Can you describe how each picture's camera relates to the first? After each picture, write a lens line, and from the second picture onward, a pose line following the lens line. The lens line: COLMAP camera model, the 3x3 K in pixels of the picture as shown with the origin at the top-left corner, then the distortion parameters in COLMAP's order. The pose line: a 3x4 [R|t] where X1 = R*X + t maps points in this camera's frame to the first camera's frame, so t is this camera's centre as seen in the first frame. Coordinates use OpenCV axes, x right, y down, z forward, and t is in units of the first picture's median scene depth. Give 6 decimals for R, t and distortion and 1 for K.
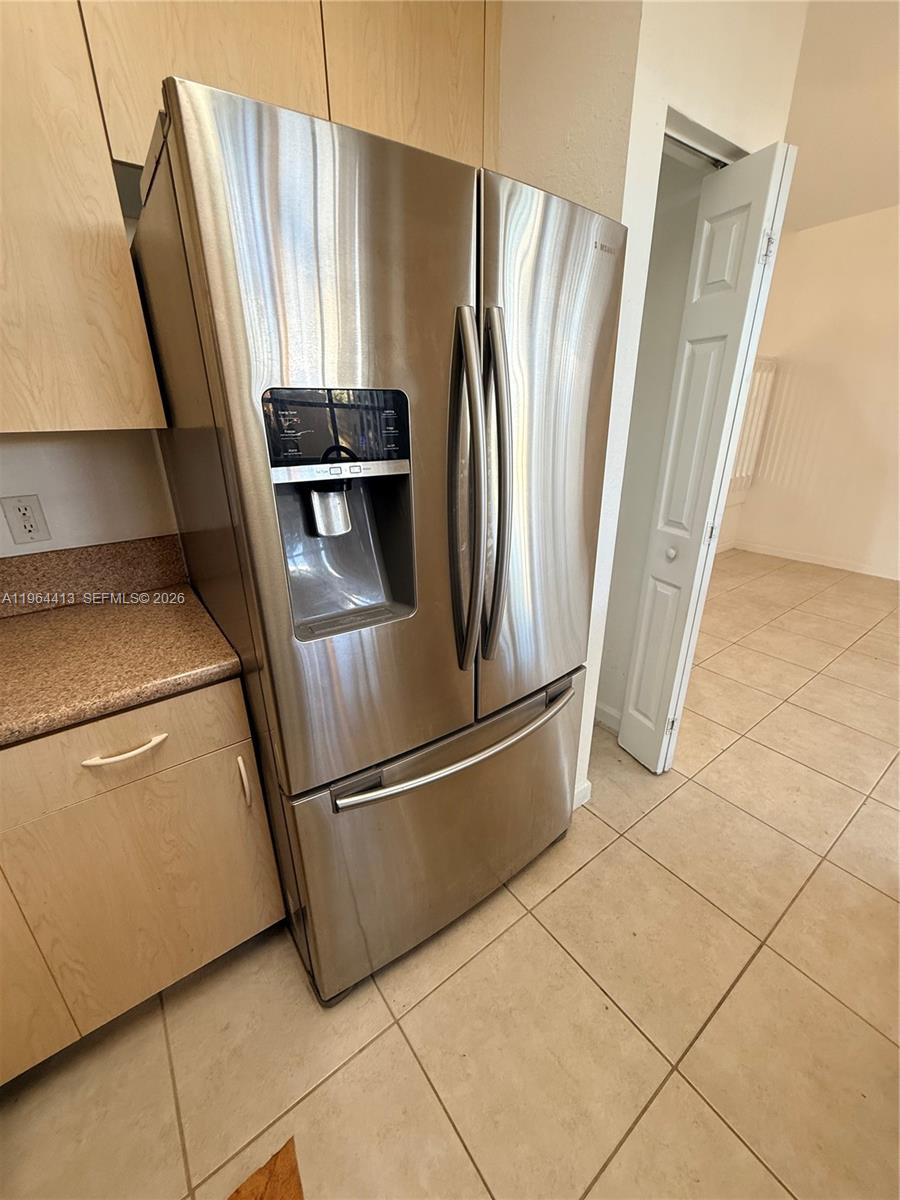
lens RADIAL K [[477.4, 0, 447.5], [0, 477.4, 596.6], [0, 0, 1]] dist [0.000077, -0.000069]
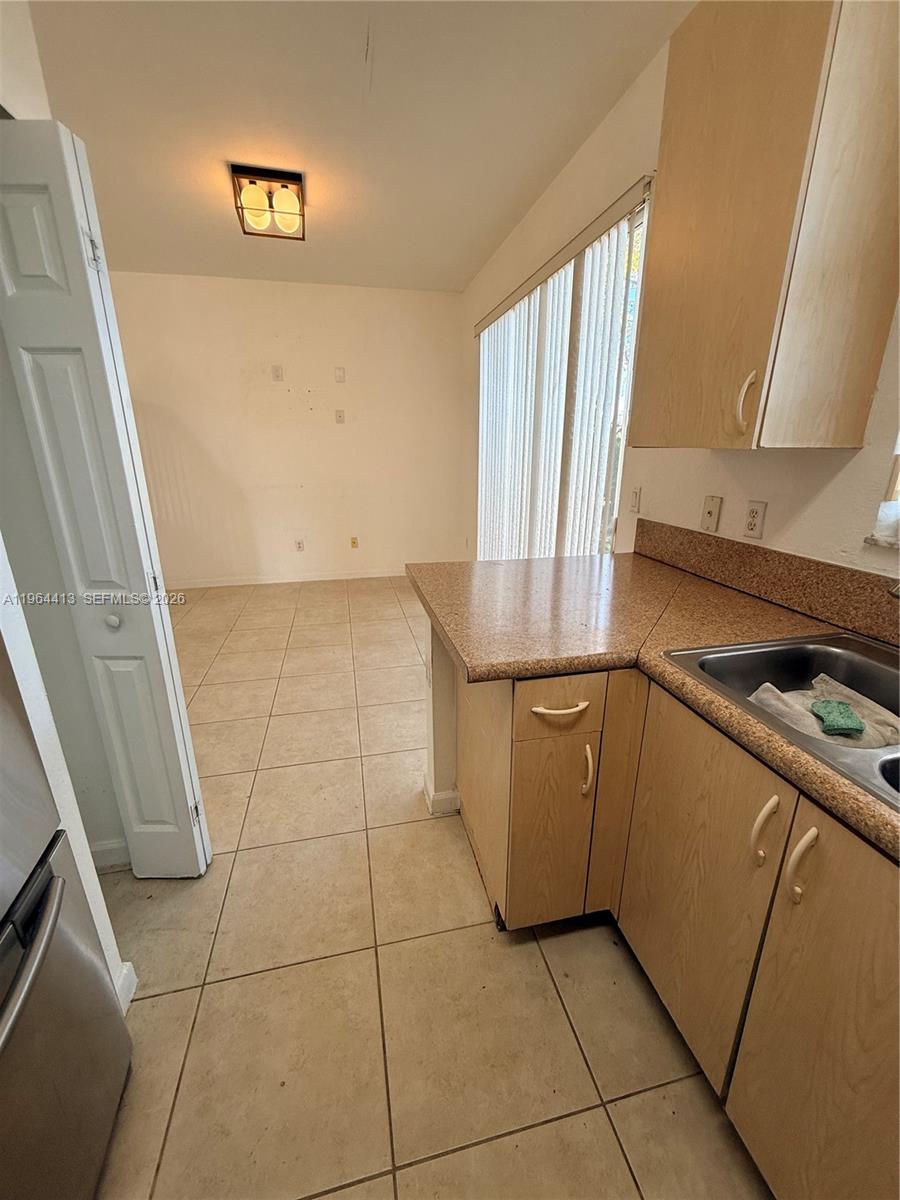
lens RADIAL K [[477.4, 0, 447.5], [0, 477.4, 596.6], [0, 0, 1]] dist [0.000077, -0.000069]
pose [[0.401314, -0.263284, 0.877285, 0.014683], [0.332184, 0.934424, 0.128475, -0.042000], [-0.853581, 0.239861, 0.462456, 0.151518]]
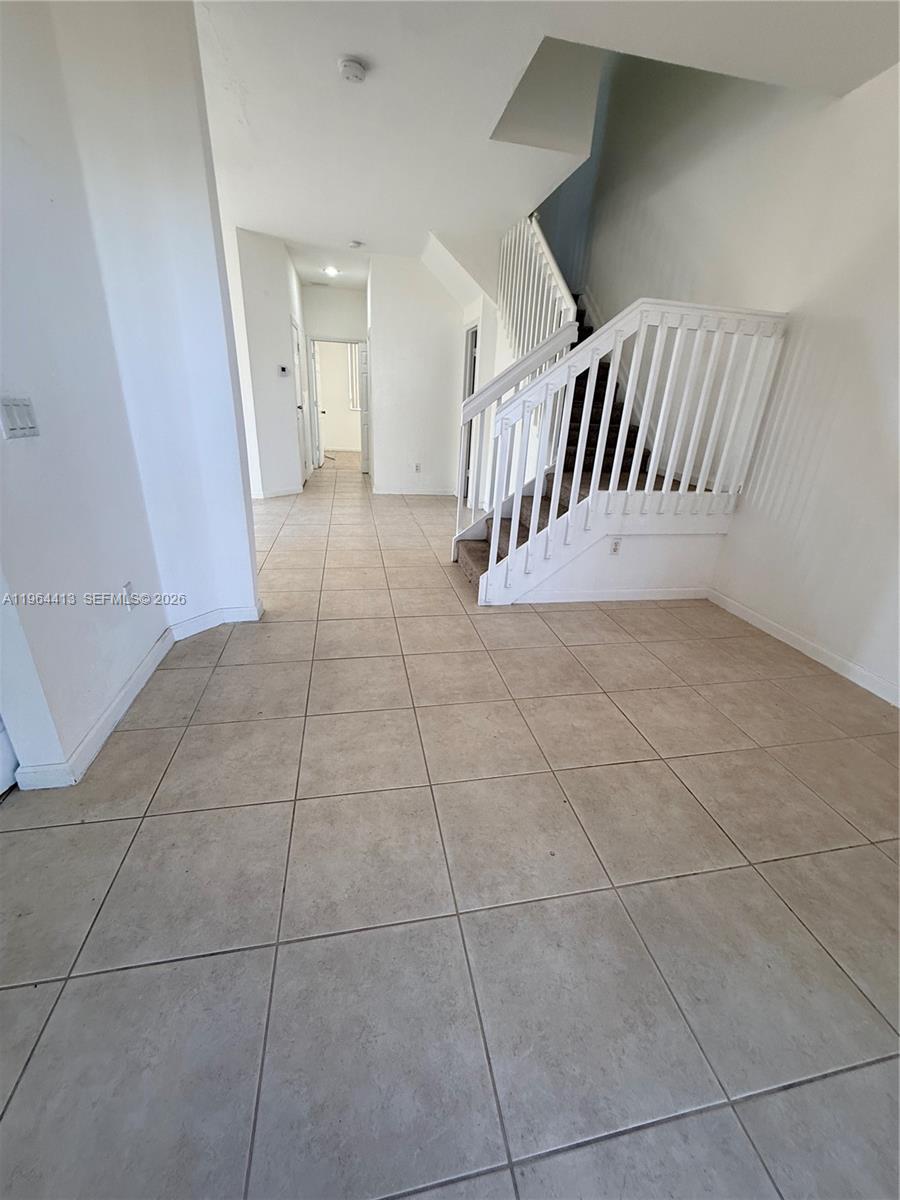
lens RADIAL K [[477.4, 0, 447.5], [0, 477.4, 596.6], [0, 0, 1]] dist [0.000077, -0.000069]
pose [[0.903955, 0.211941, -0.371411, 1.397698], [-0.207376, 0.976841, 0.052701, -0.172456], [0.373979, 0.029382, 0.926972, 0.595211]]
